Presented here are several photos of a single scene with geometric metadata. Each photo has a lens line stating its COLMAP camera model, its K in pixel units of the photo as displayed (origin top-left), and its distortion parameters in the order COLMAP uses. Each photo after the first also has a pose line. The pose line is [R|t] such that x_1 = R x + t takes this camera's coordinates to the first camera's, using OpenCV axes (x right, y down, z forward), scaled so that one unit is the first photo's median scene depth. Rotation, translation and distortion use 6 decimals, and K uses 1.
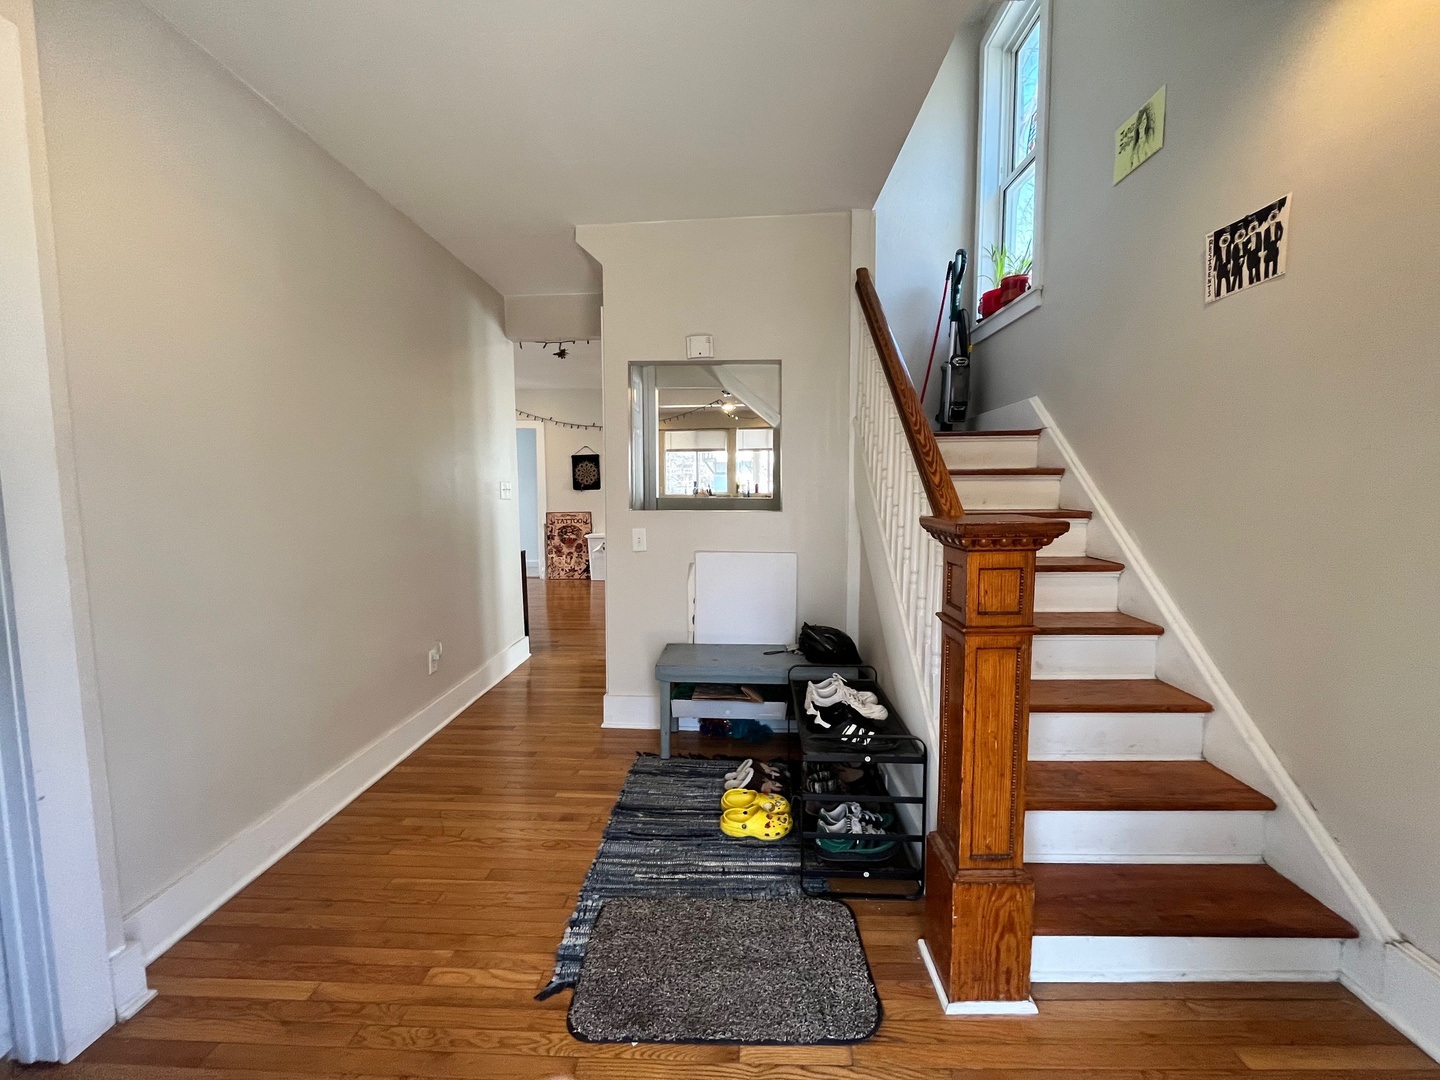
lens RADIAL K [[585.7, 0, 716.2], [0, 585.7, 542.8], [0, 0, 1]] dist [-0.003144, -0.000195]
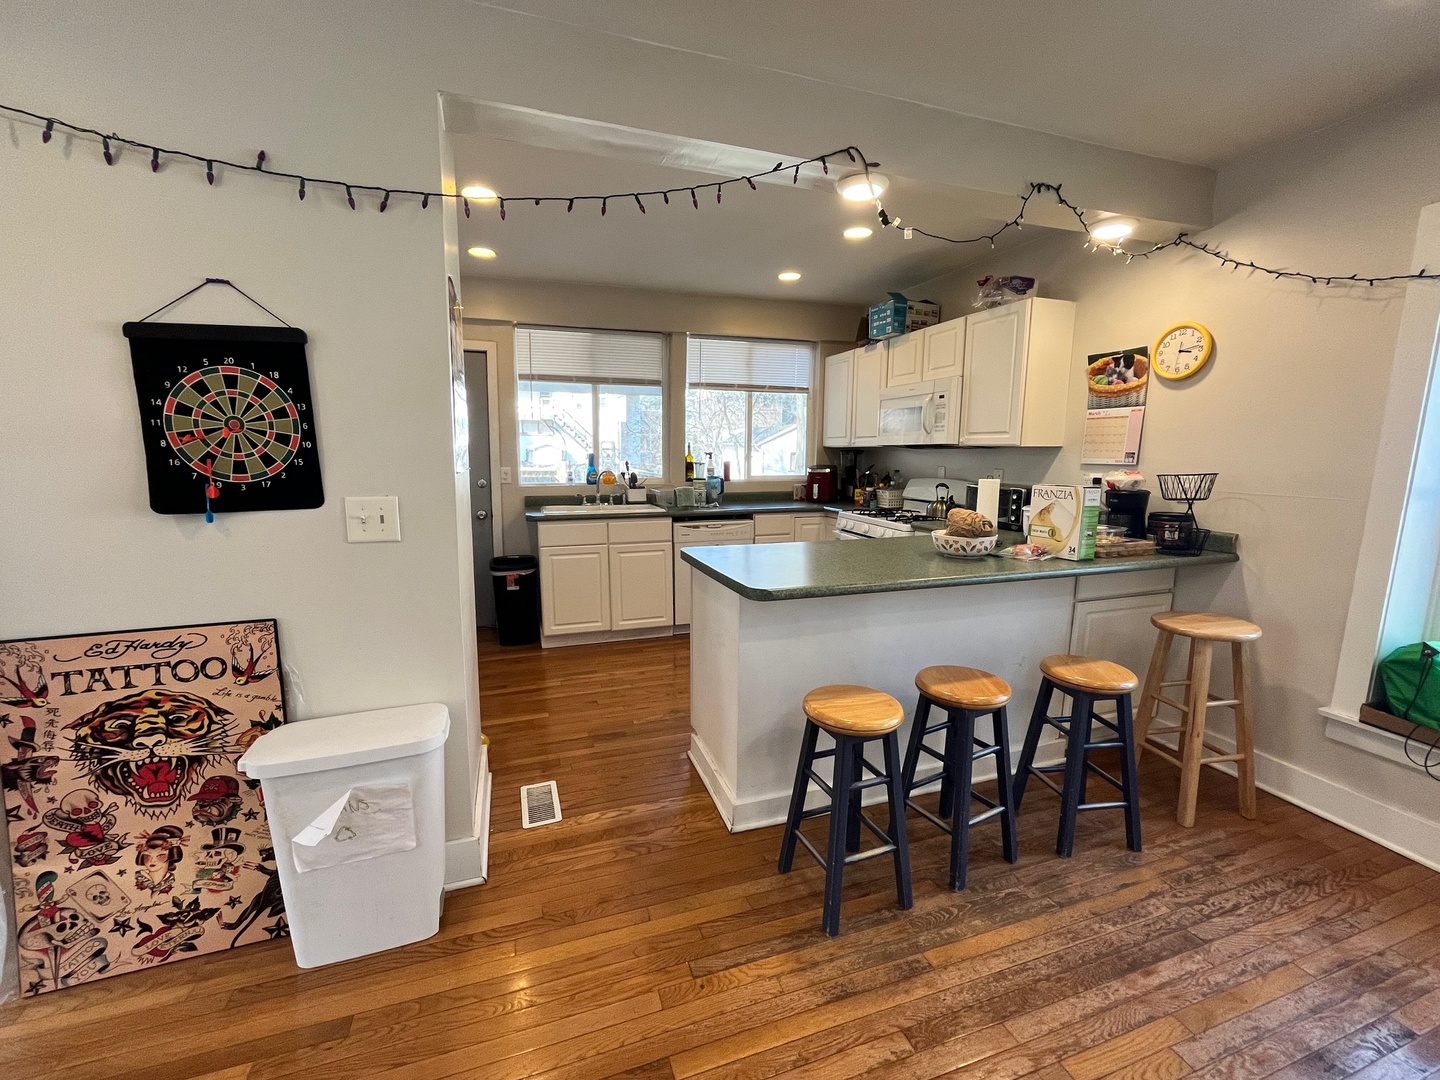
lens RADIAL K [[585.7, 0, 718.8], [0, 585.7, 539.2], [0, 0, 1]] dist [-0.003144, -0.000195]
pose [[0.936155, -0.036916, 0.349644, -0.140033], [0.015071, 0.997772, 0.064996, -0.091086], [-0.351264, -0.055577, 0.934625, 0.757502]]
